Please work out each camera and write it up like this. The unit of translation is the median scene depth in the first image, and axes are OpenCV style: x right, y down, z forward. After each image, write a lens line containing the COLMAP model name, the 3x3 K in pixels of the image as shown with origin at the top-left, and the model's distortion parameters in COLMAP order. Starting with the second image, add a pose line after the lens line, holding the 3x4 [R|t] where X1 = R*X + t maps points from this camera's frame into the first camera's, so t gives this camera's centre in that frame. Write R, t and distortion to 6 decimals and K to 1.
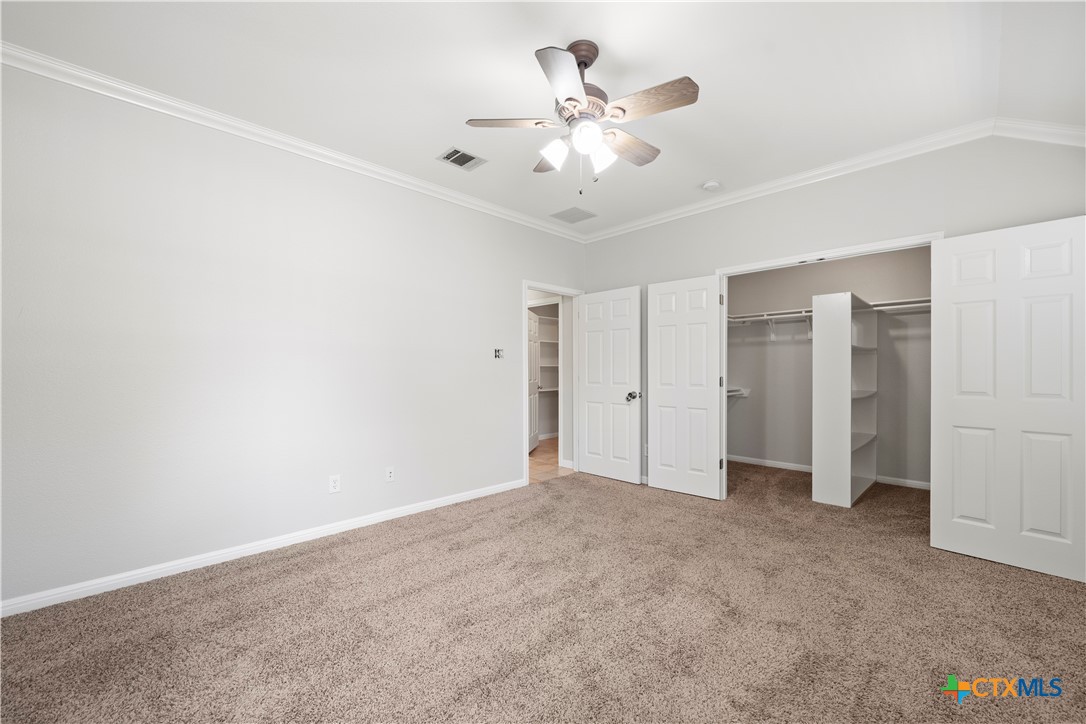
lens RADIAL K [[430.5, 0, 548.6], [0, 430.5, 364.1], [0, 0, 1]] dist [0.001199, -0.000078]
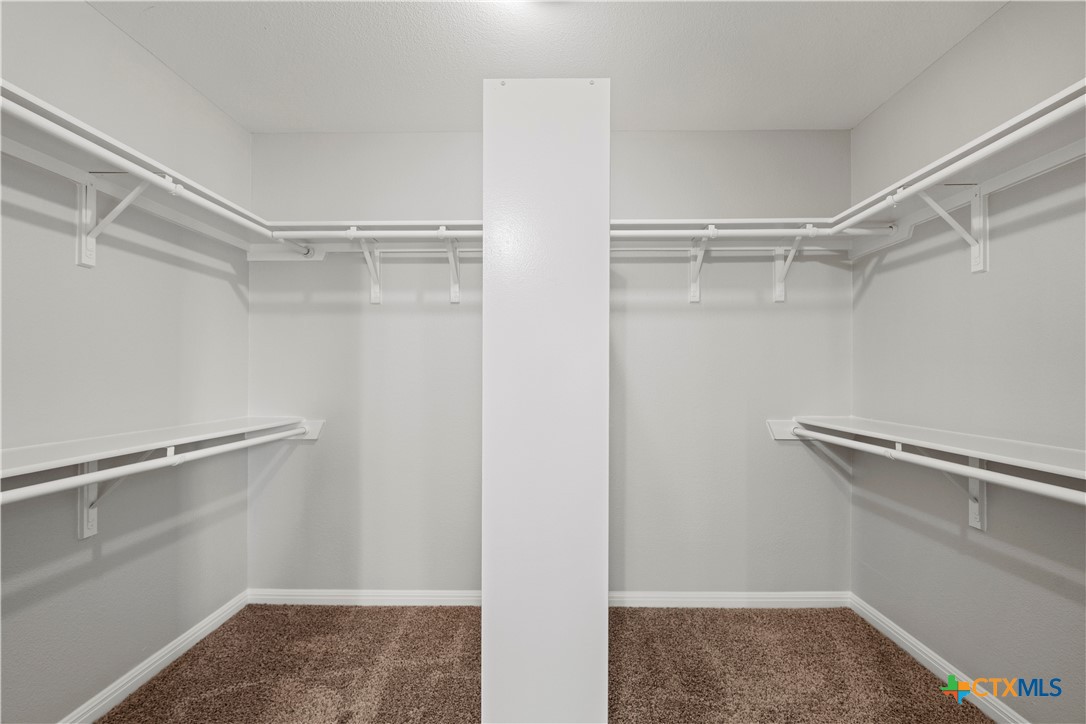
lens RADIAL K [[430.5, 0, 545.9], [0, 430.5, 367.5], [0, 0, 1]] dist [0.001199, -0.000078]
pose [[0.703051, 0.009325, 0.711078, 0.342122], [-0.004169, 0.999951, -0.008991, 0.011778], [-0.711127, 0.003357, 0.703055, 0.592929]]
